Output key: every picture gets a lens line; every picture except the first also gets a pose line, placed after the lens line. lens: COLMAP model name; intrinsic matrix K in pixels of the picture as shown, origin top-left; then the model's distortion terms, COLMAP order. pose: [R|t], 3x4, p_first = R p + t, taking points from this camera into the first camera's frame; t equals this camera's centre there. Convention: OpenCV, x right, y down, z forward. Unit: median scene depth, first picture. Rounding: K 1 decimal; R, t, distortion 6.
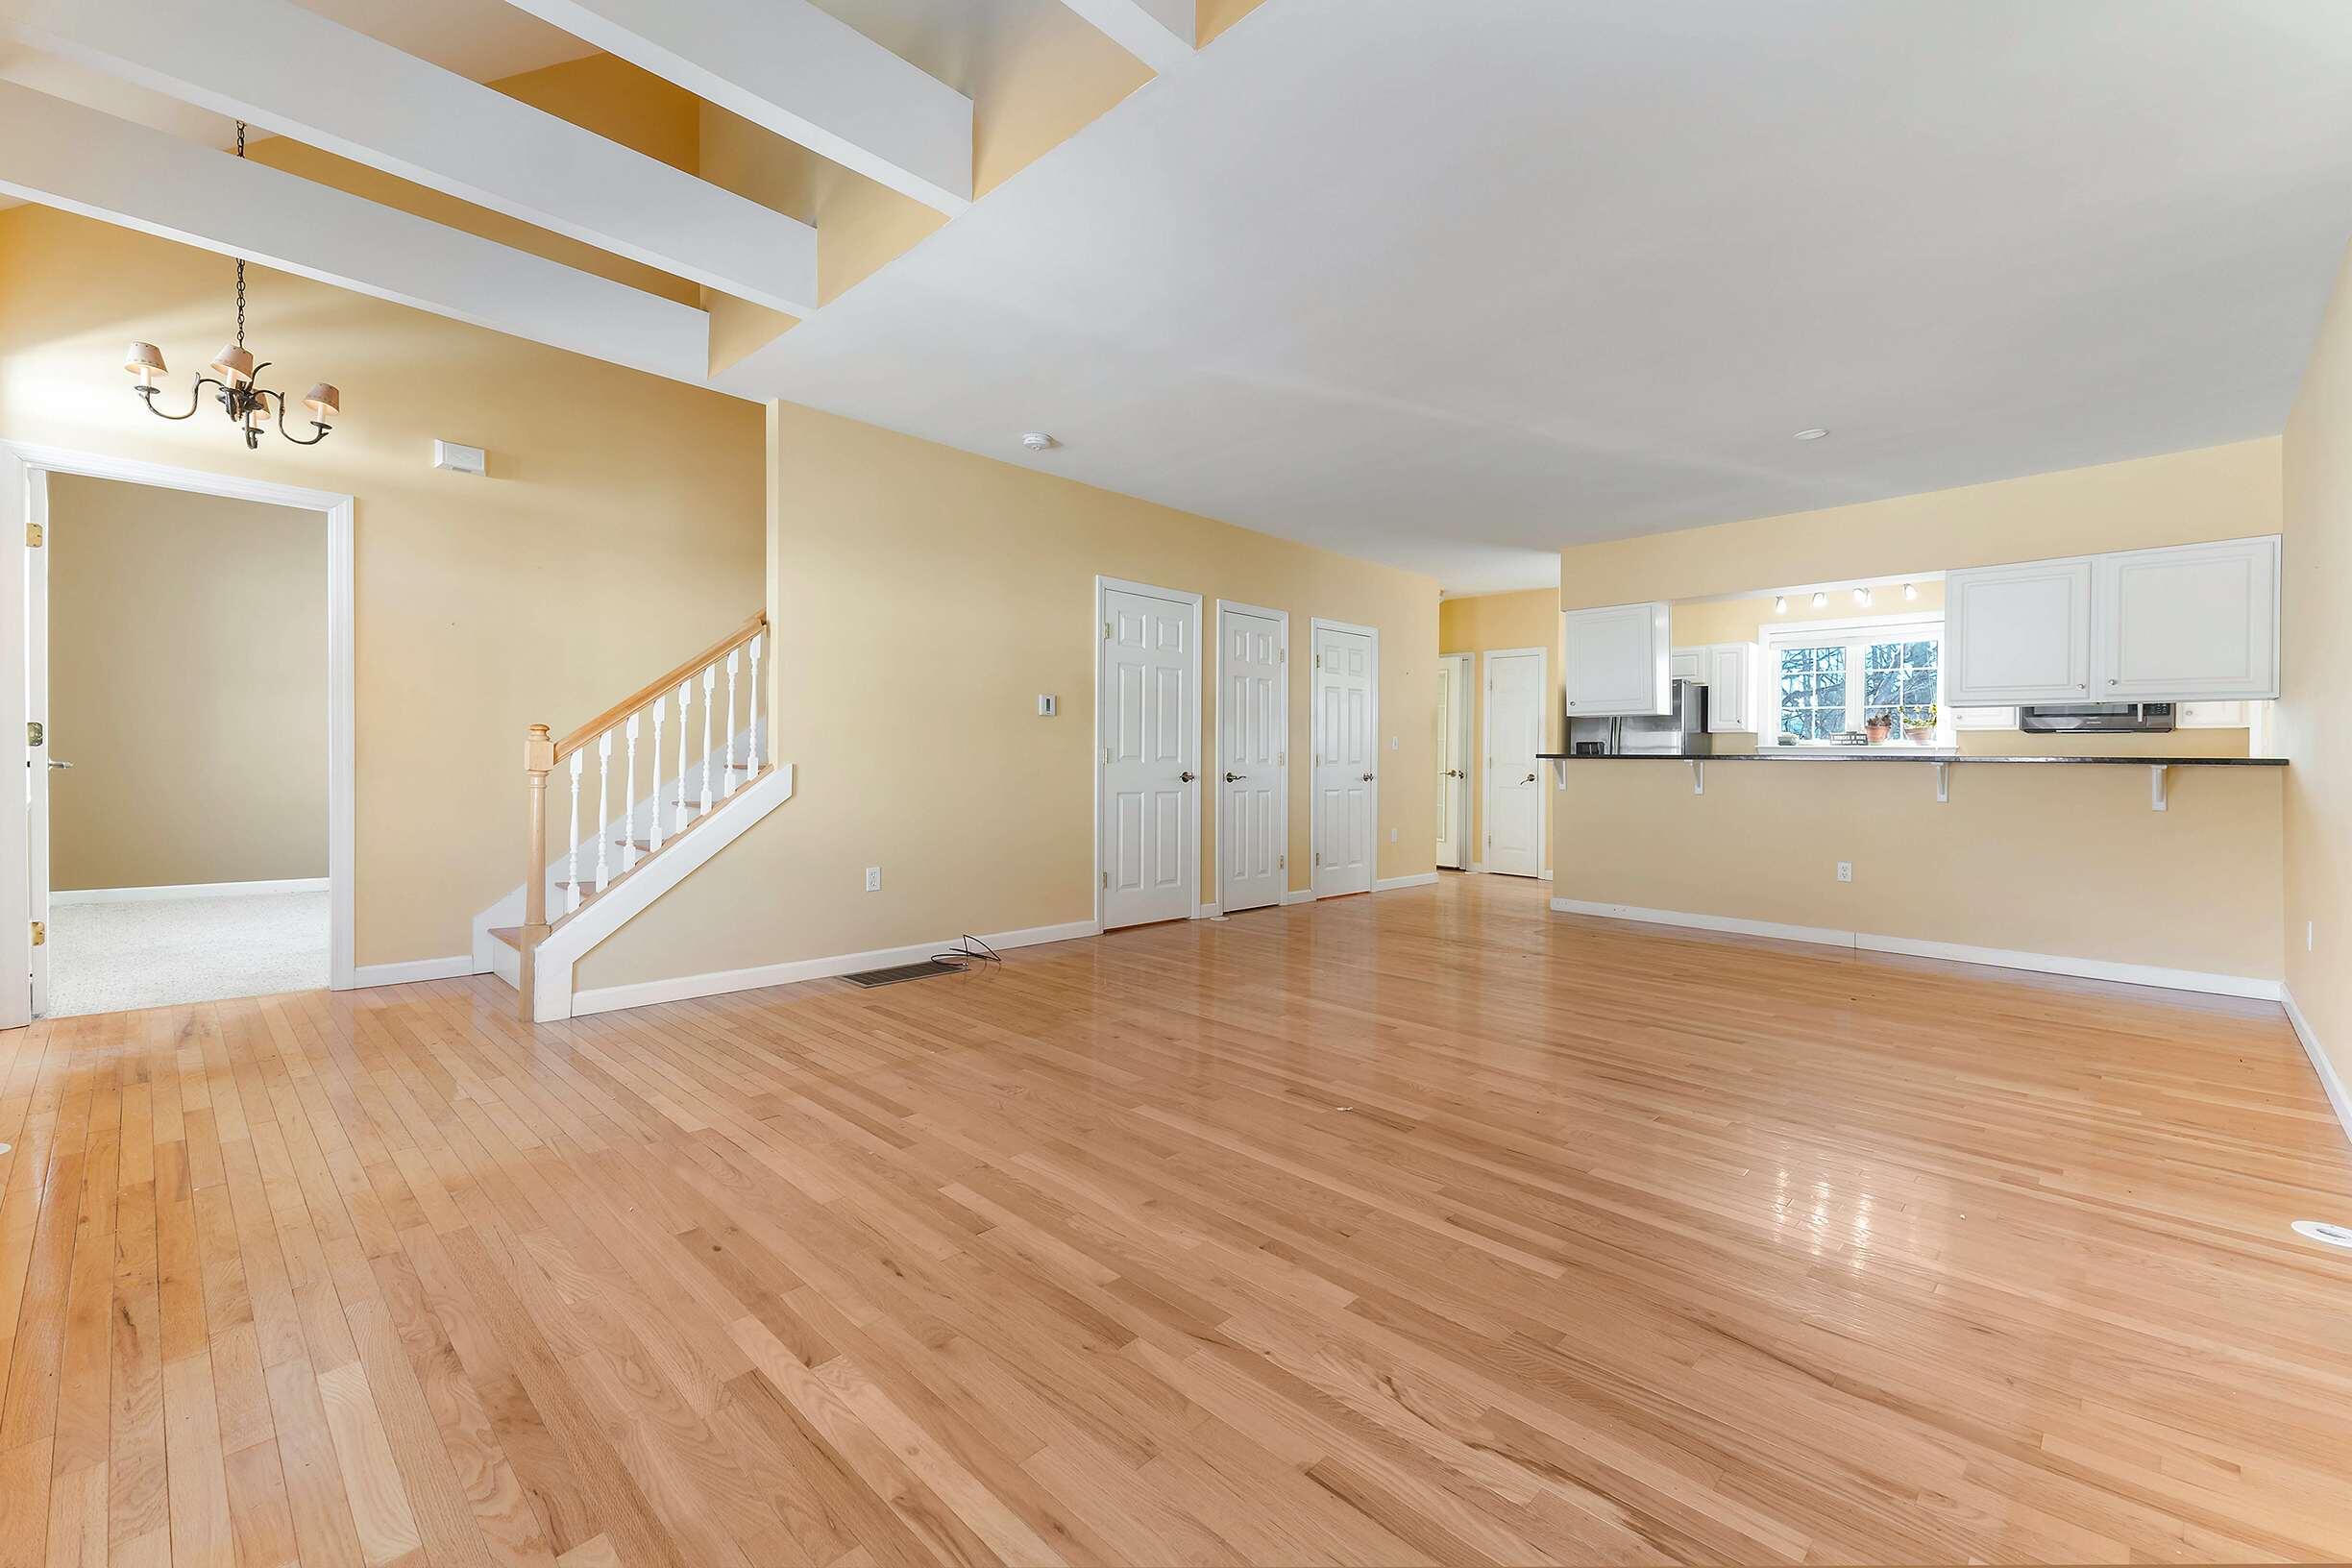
lens RADIAL K [[938.5, 0, 1164.1], [0, 938.5, 771.6], [0, 0, 1]] dist [0.024836, 0.000116]
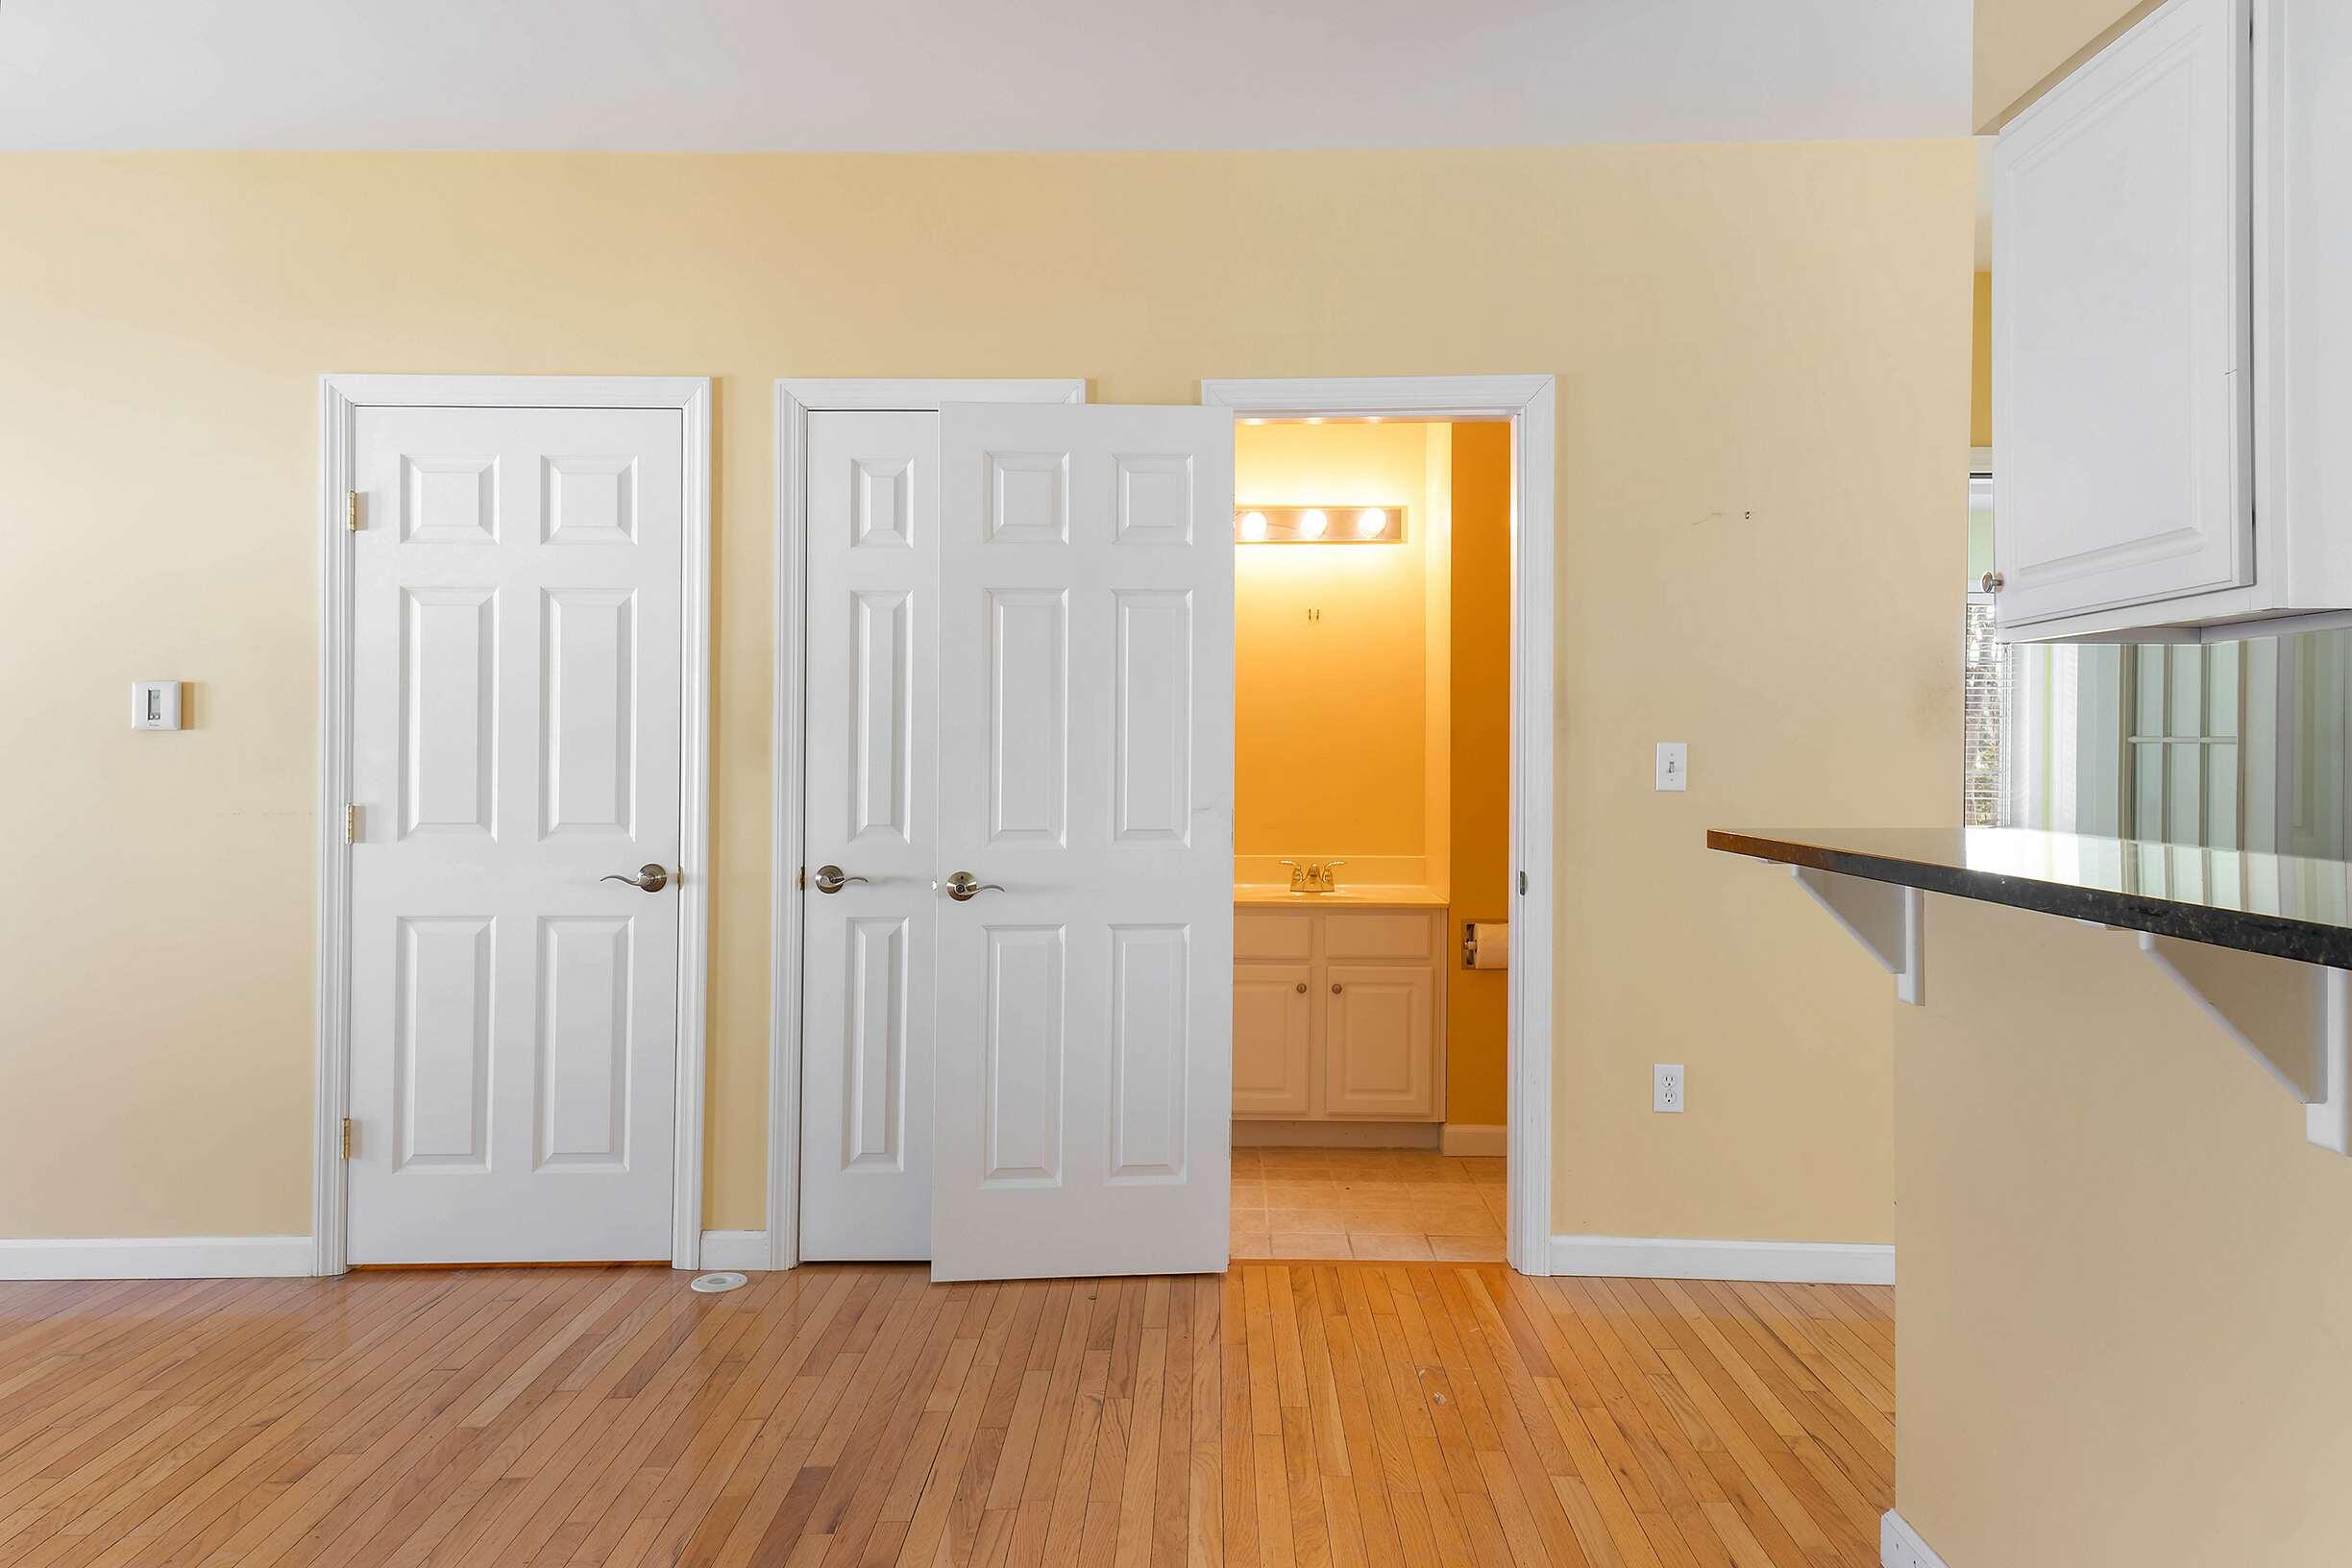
lens RADIAL K [[1627.6, 0, 1176.0], [0, 1627.6, 784.0], [0, 0, 1]] dist [0.103420, 0.000447]
pose [[0.698927, 0.000215, -0.715193, 0.565359], [0.002316, 0.999994, 0.002564, -0.029056], [0.715189, -0.003449, 0.698922, 0.619565]]
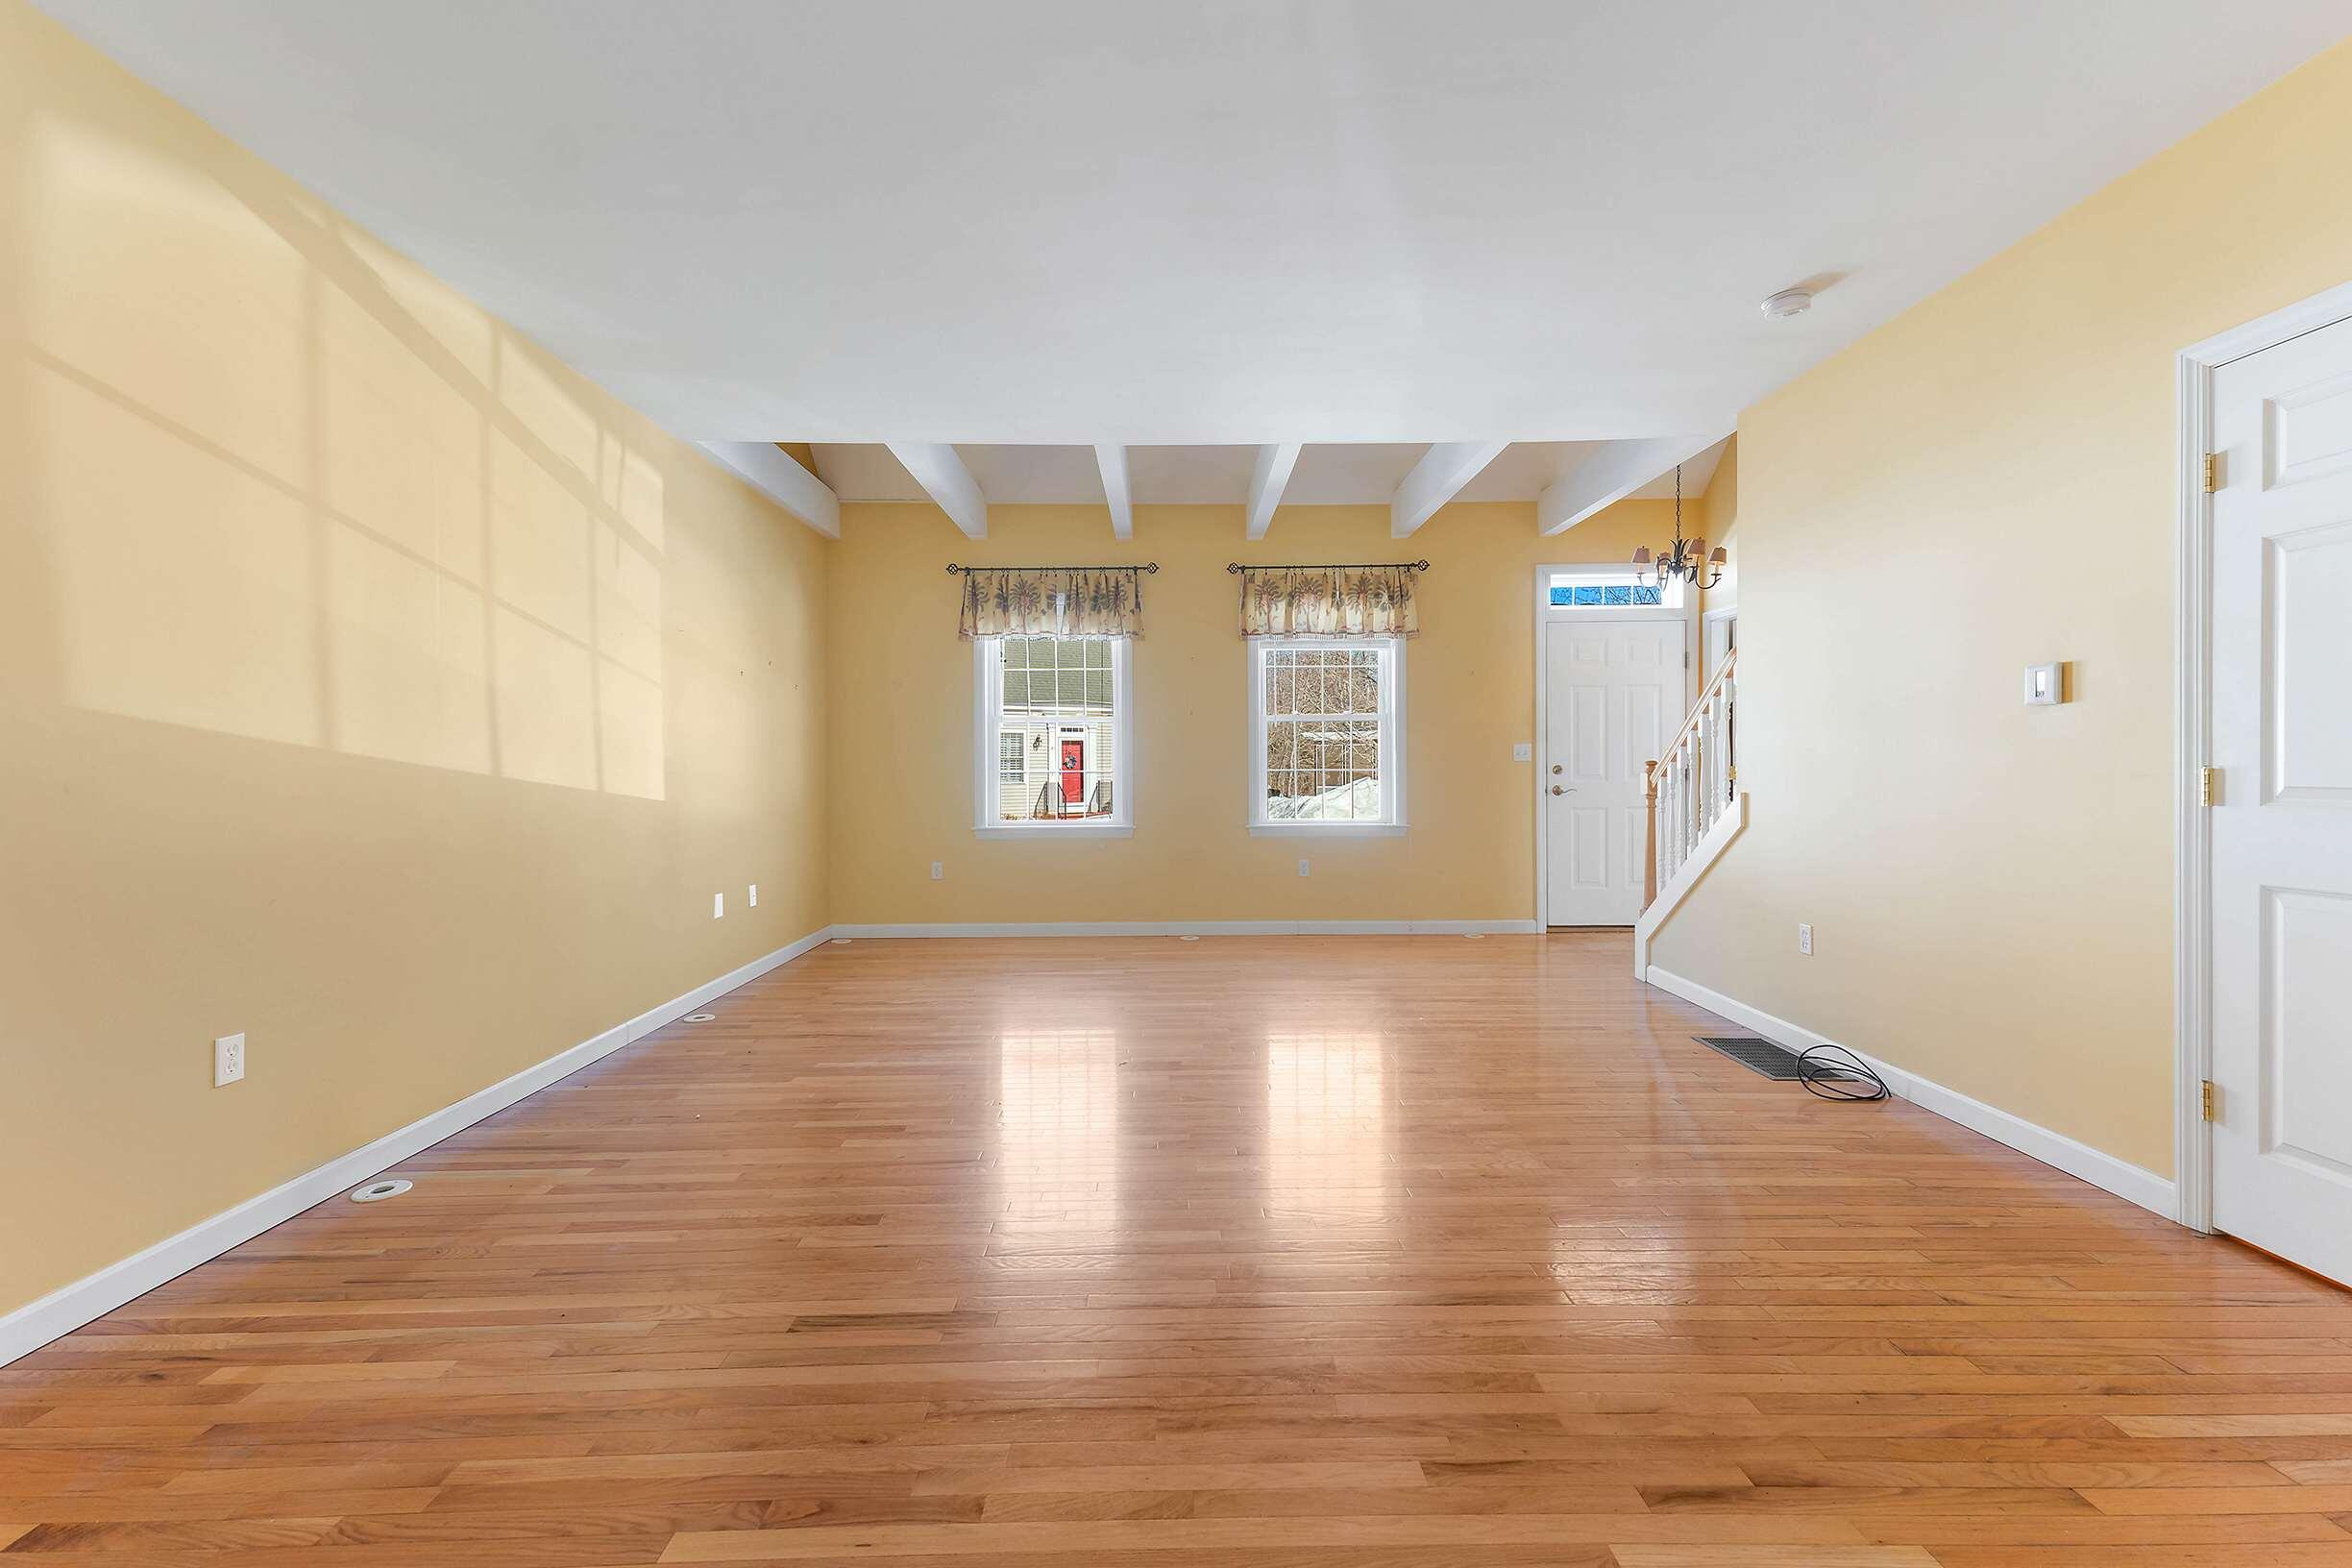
lens RADIAL K [[1004.9, 0, 1167.8], [0, 1004.9, 762.6], [0, 0, 1]] dist [0.033265, -0.000504]
pose [[-0.690365, -0.016300, -0.723278, 0.461634], [-0.015790, 0.999847, -0.007461, -0.014239], [0.723289, 0.006270, -0.690517, 0.807607]]
